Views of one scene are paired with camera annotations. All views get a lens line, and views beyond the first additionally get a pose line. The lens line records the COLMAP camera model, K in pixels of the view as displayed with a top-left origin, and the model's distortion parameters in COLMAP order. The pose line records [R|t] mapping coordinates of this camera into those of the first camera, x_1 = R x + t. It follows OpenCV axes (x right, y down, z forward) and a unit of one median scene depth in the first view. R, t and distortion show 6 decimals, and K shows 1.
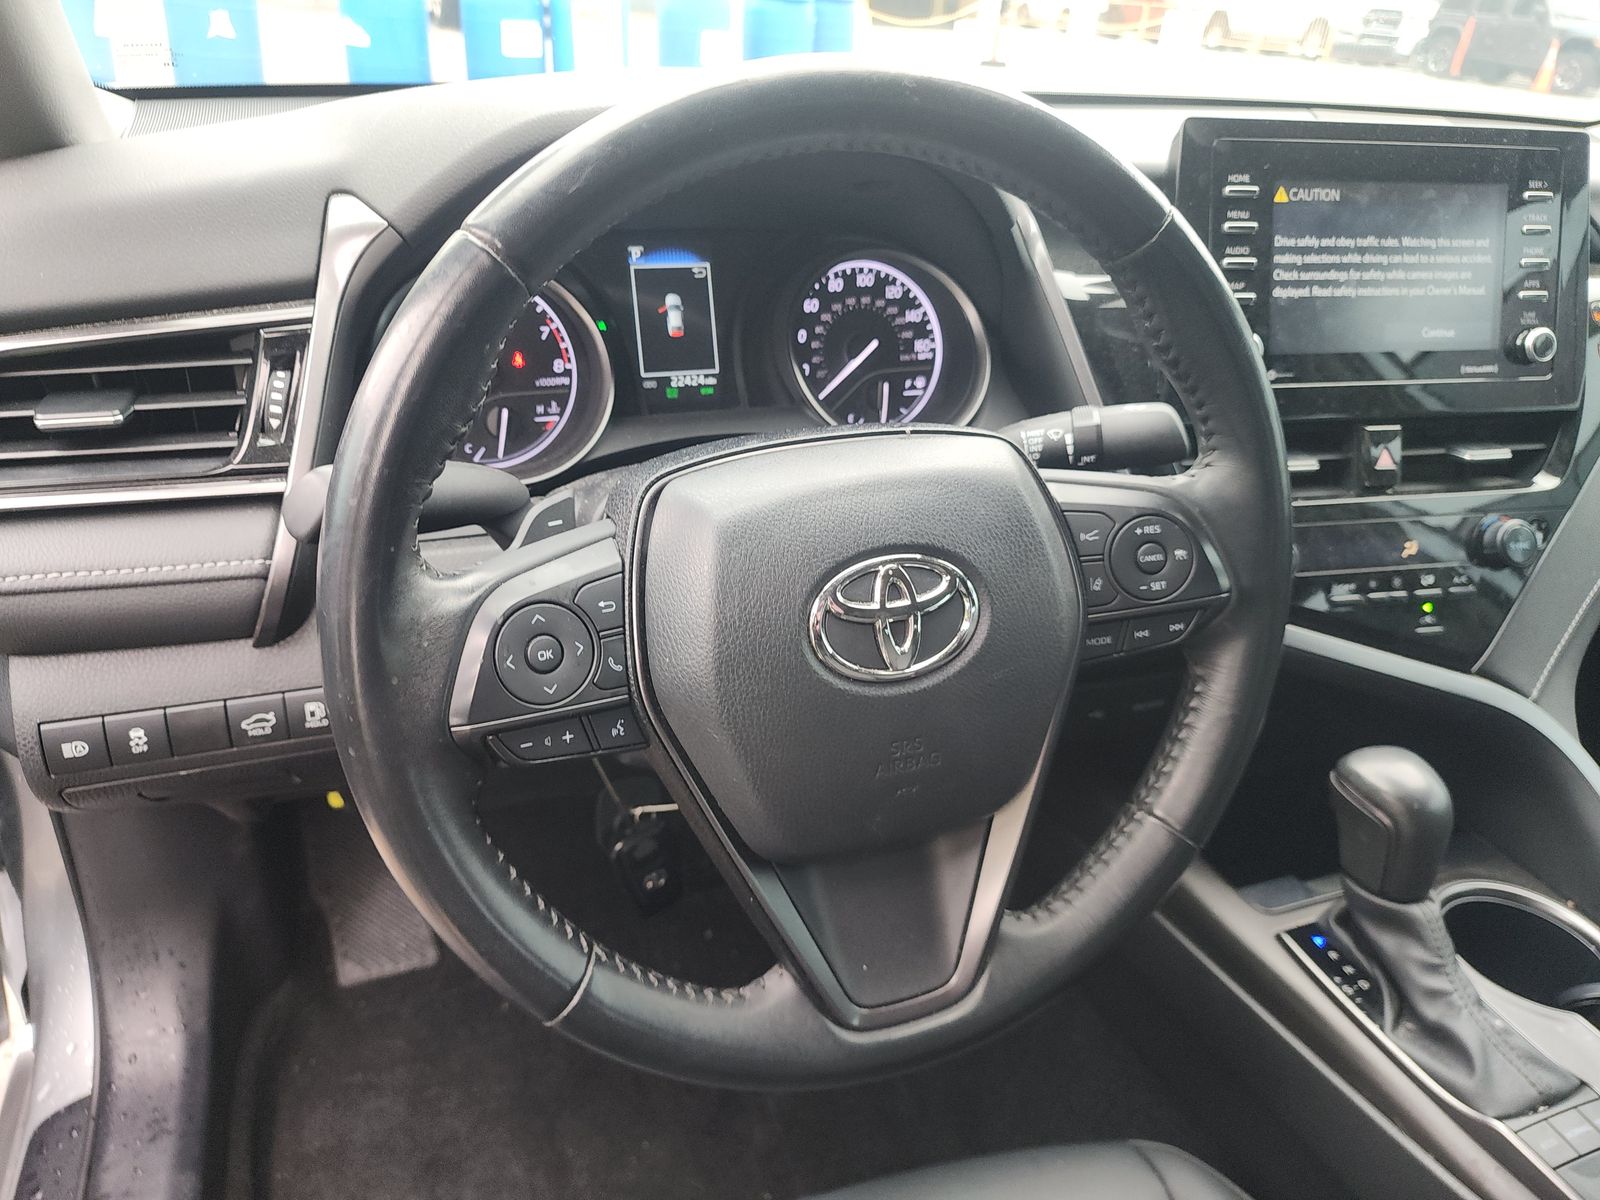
lens RADIAL K [[1128.8, 0, 800.0], [0, 1128.8, 600.0], [0, 0, 1]] dist [0.079277, -0.067793]
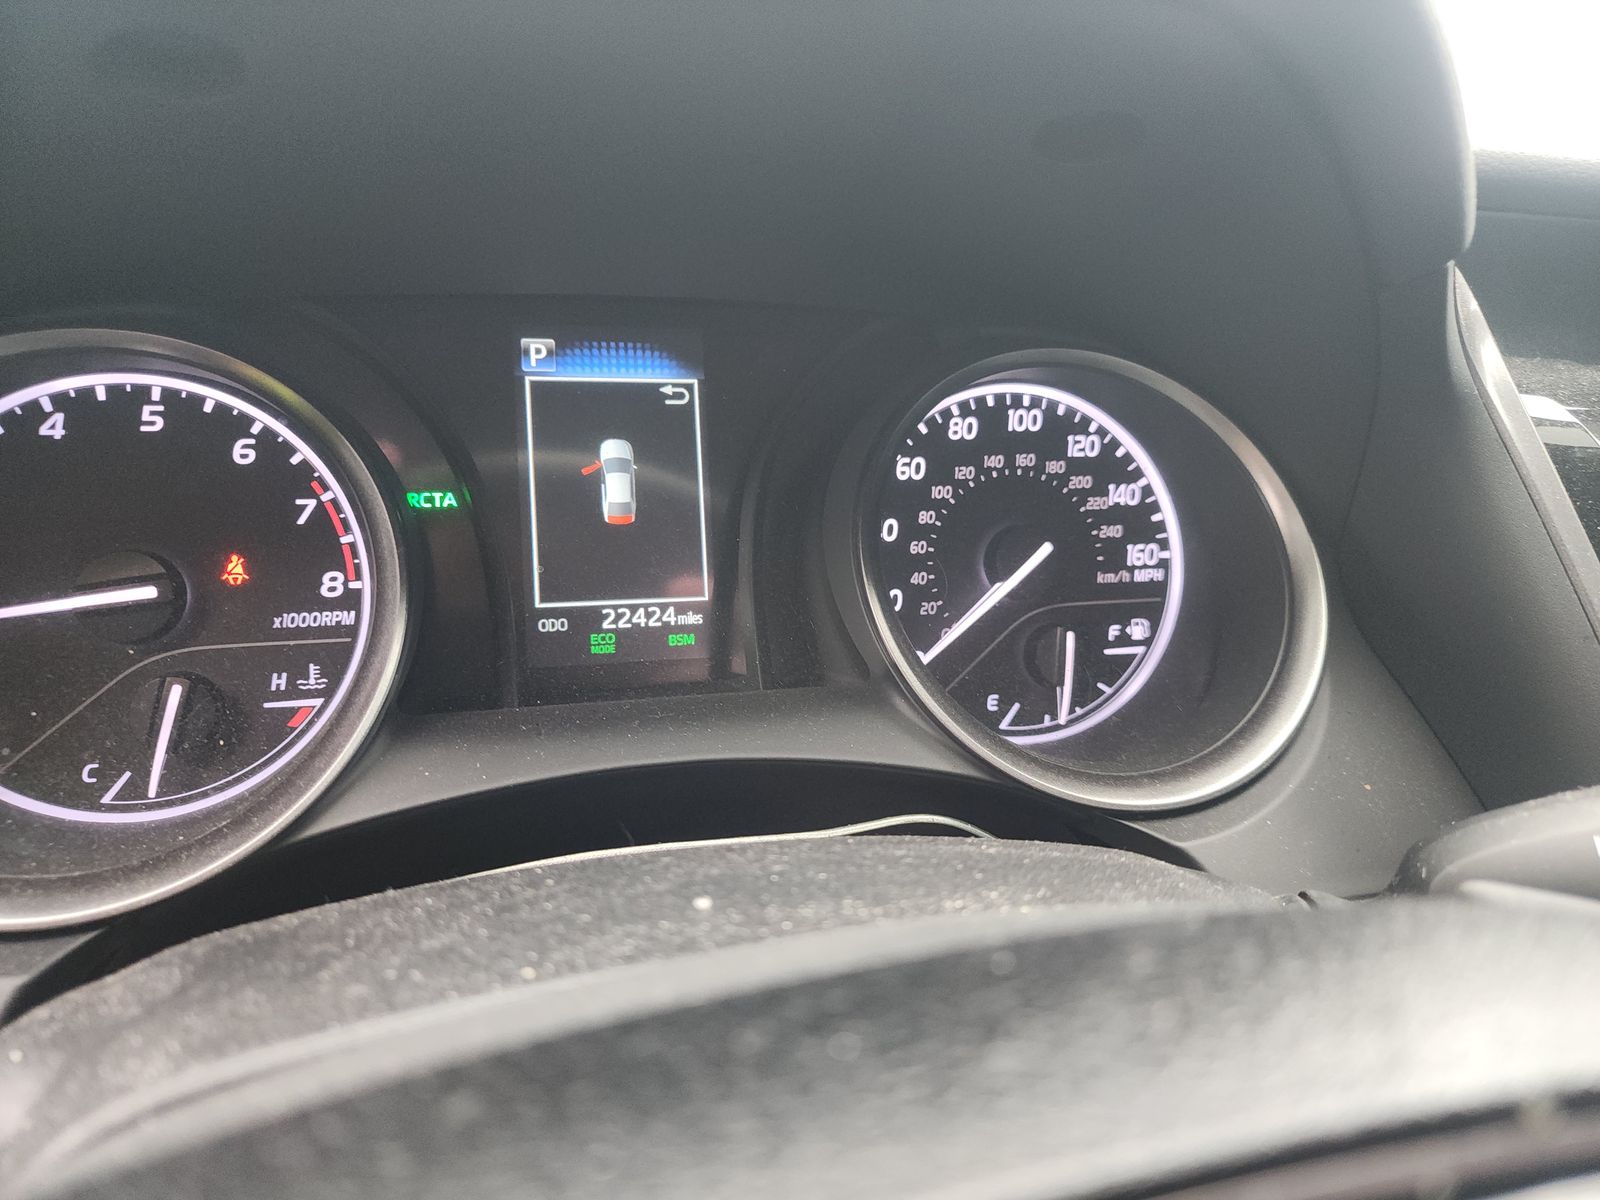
lens RADIAL K [[1128.8, 0, 800.0], [0, 1128.8, 600.0], [0, 0, 1]] dist [0.079277, -0.067793]
pose [[0.995905, 0.027127, -0.086242, 0.005994], [-0.040992, 0.985722, -0.163315, -0.124680], [0.080580, 0.166181, 0.982797, 0.535354]]
